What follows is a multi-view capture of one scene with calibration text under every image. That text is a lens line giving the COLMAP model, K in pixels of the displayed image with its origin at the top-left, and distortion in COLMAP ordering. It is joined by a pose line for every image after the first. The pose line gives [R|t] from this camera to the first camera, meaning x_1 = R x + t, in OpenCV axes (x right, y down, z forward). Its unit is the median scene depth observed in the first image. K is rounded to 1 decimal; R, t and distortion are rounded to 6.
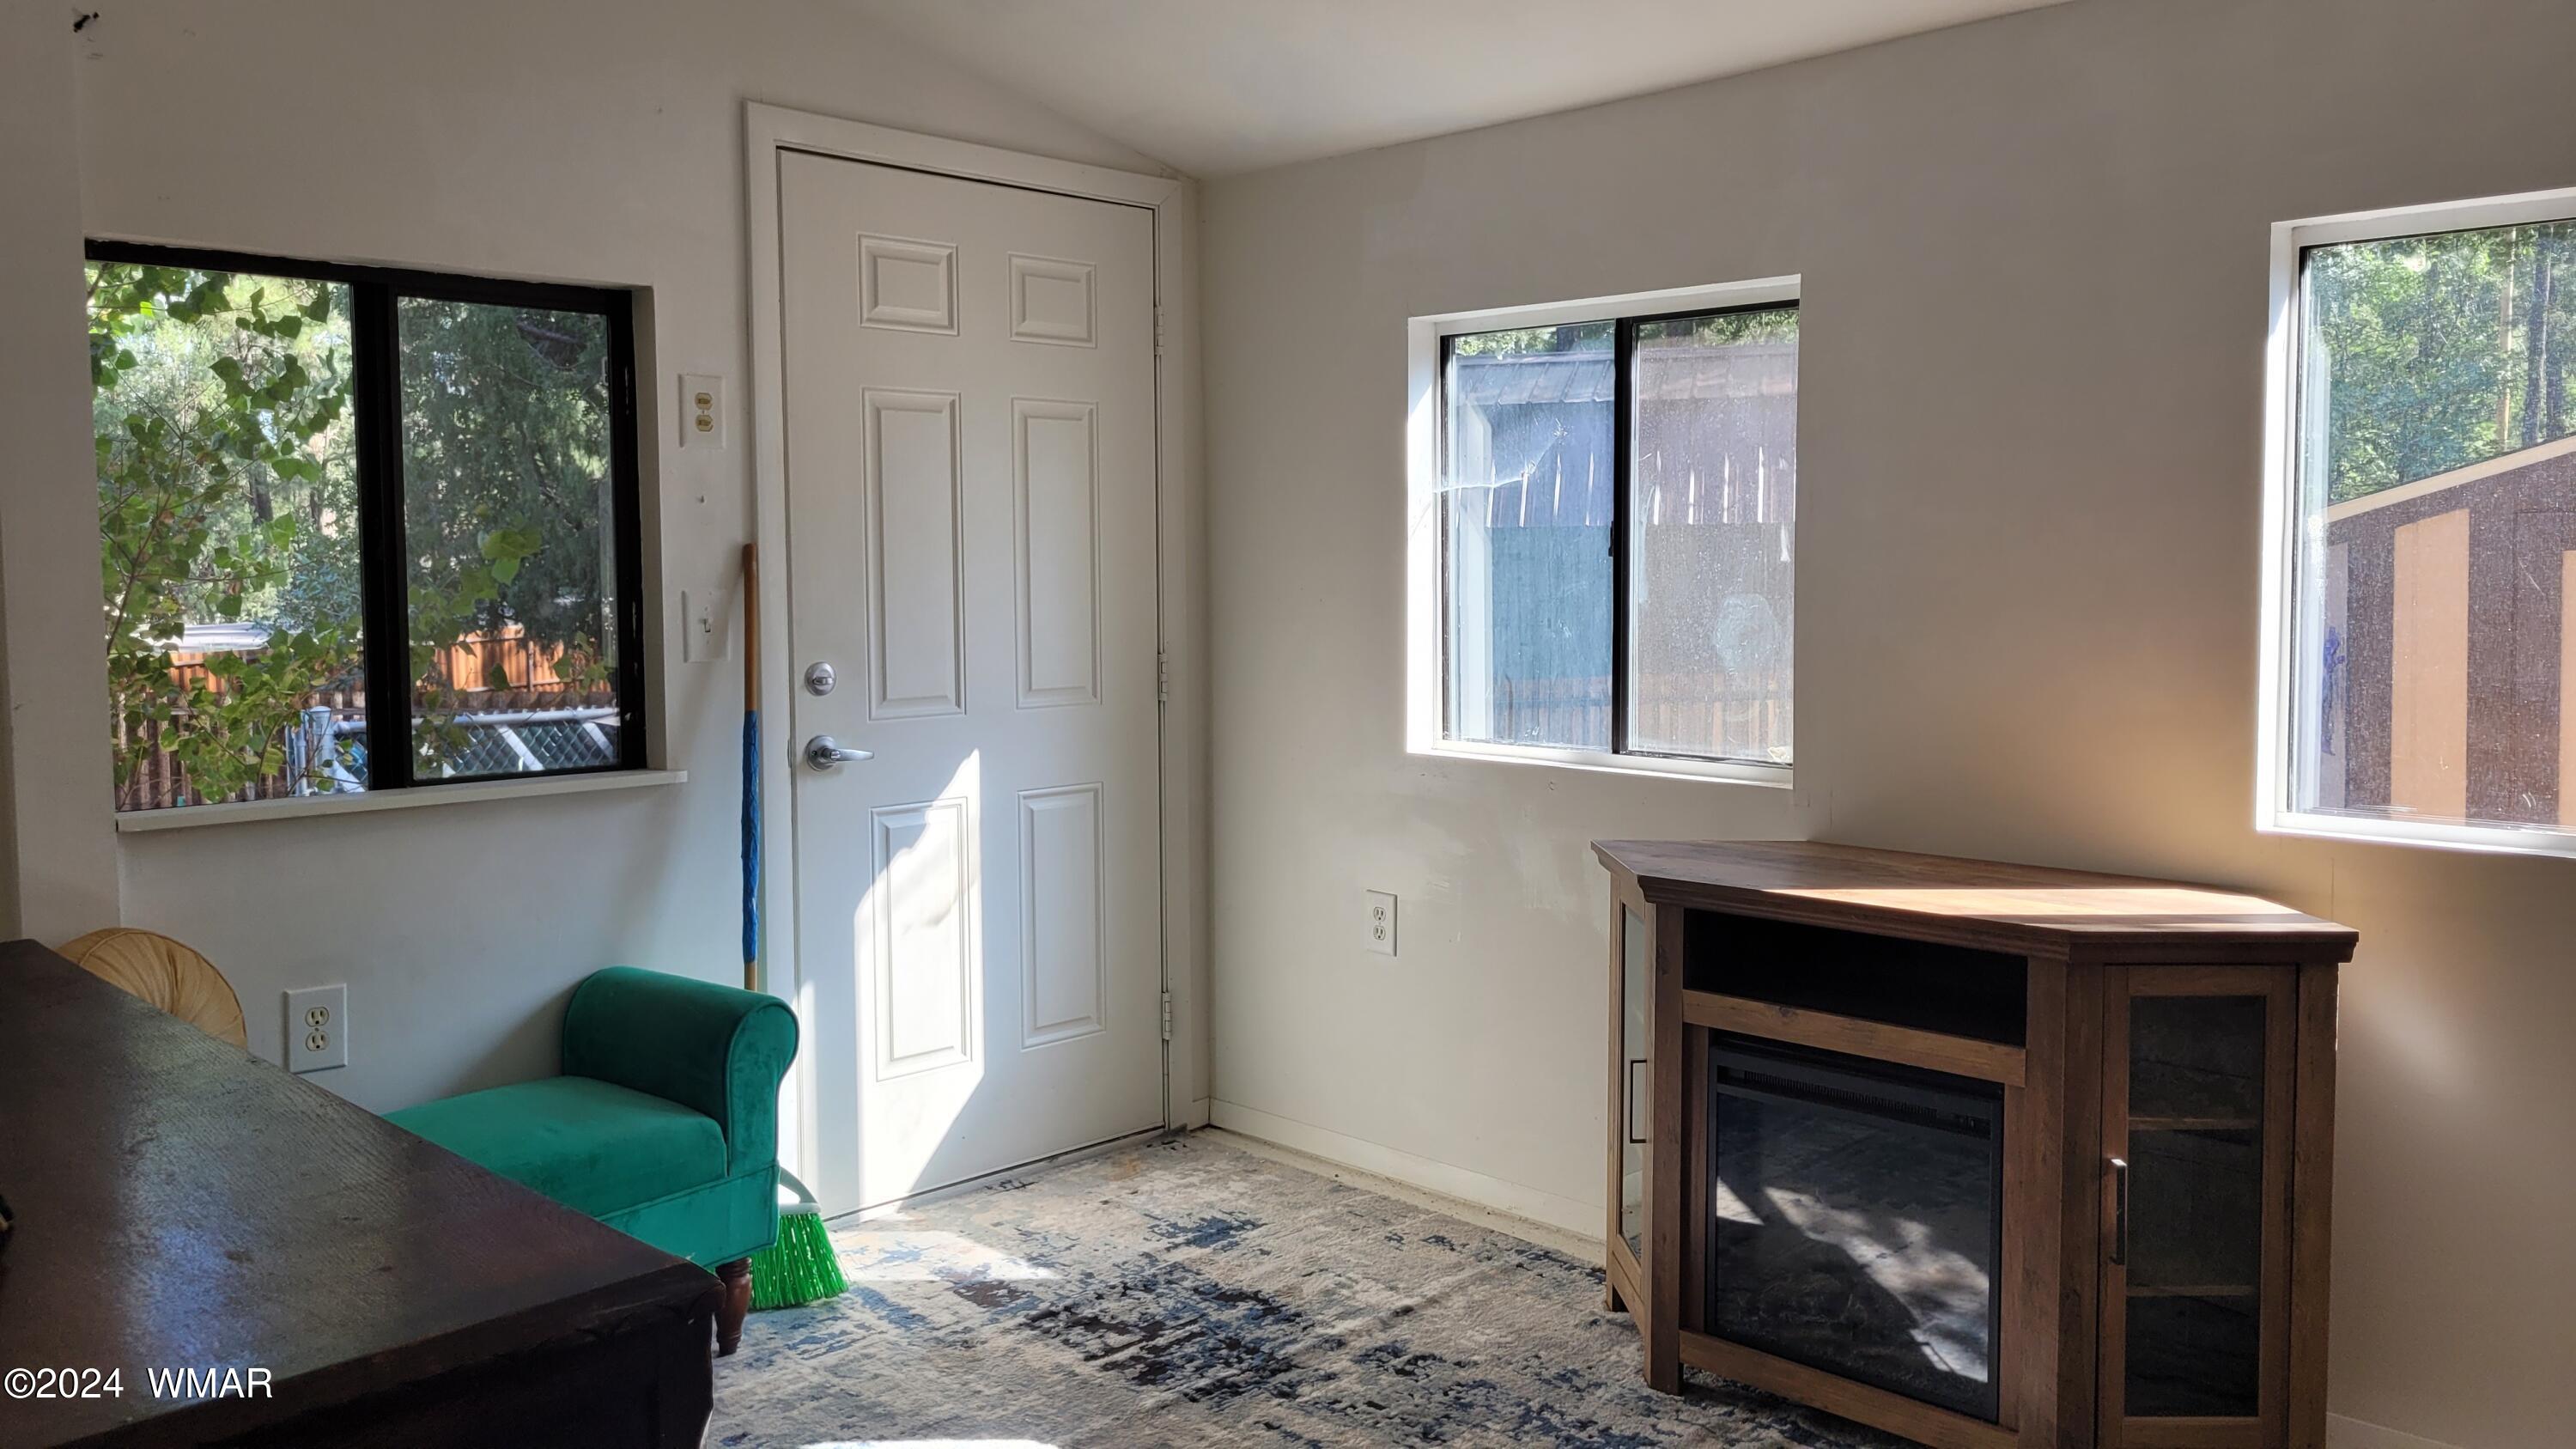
lens RADIAL K [[1927.3, 0, 1290.1], [0, 1927.3, 718.9], [0, 0, 1]] dist [0.034059, -0.004895]
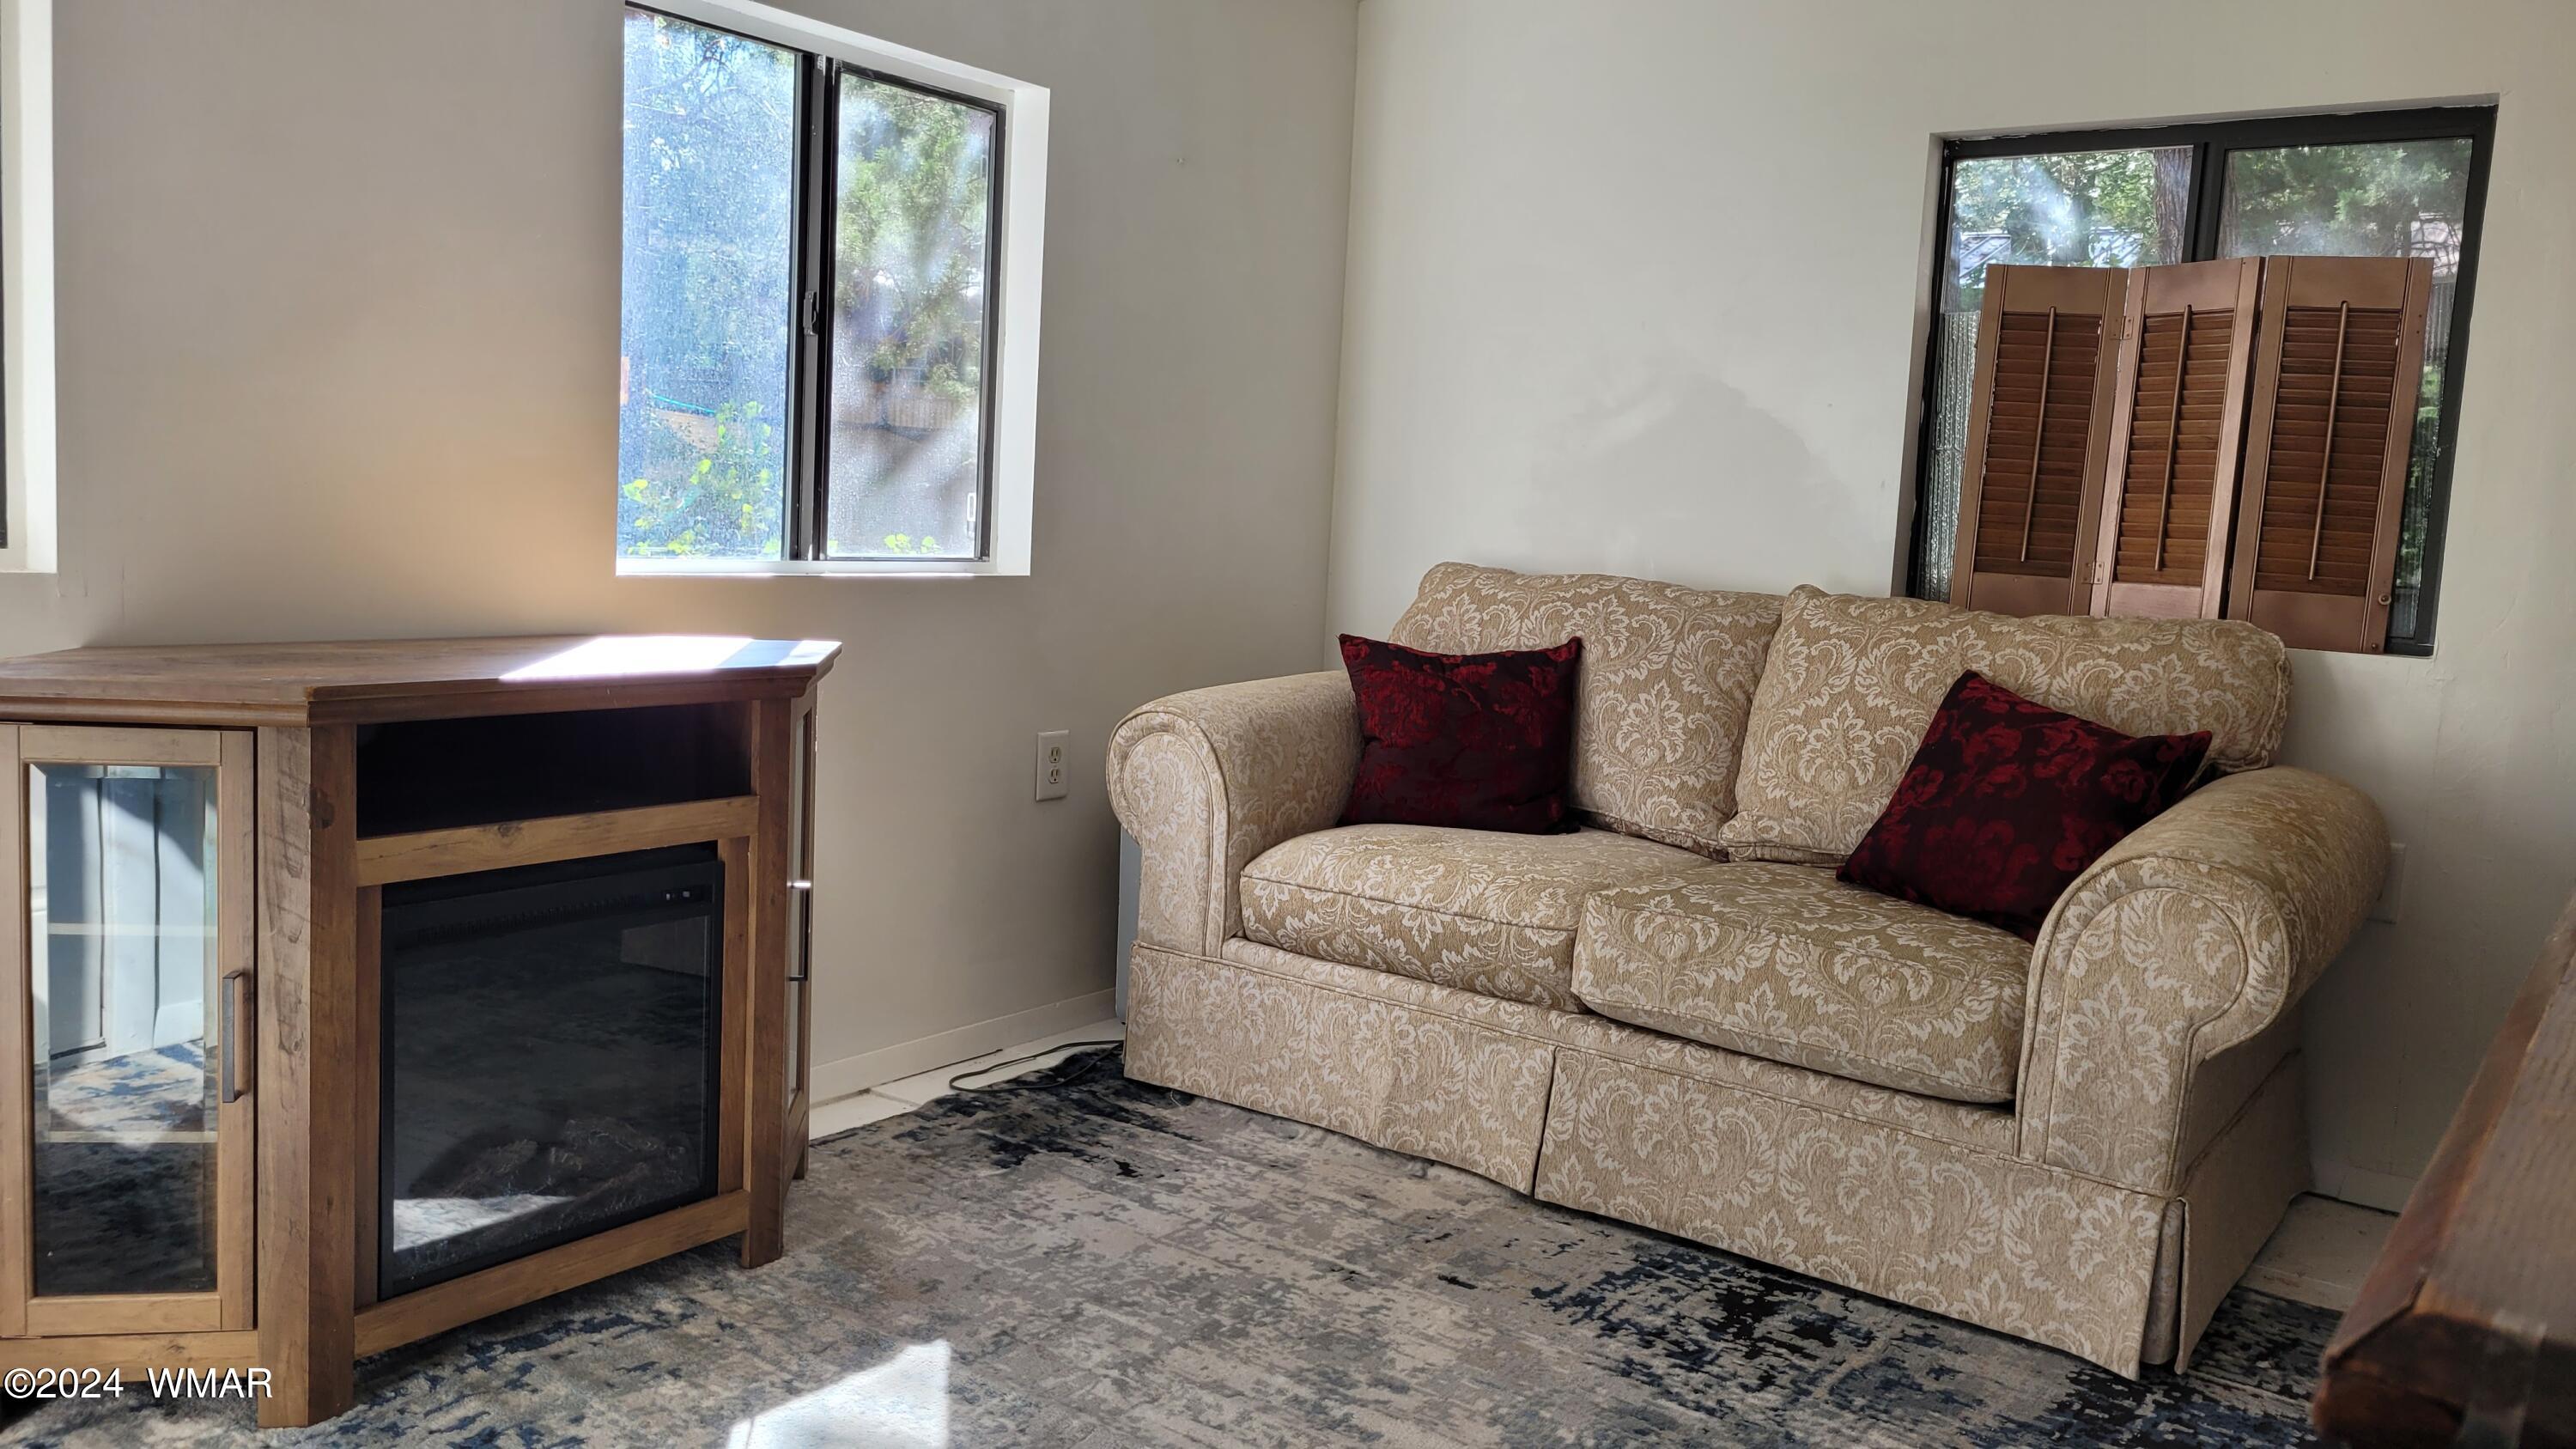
lens RADIAL K [[1927.3, 0, 1289.2], [0, 1927.3, 724.7], [0, 0, 1]] dist [0.034059, -0.004895]
pose [[-0.130511, -0.115248, 0.984726, -0.543444], [0.027729, 0.992408, 0.119823, 0.023509], [-0.991059, 0.042944, -0.126324, 0.766335]]
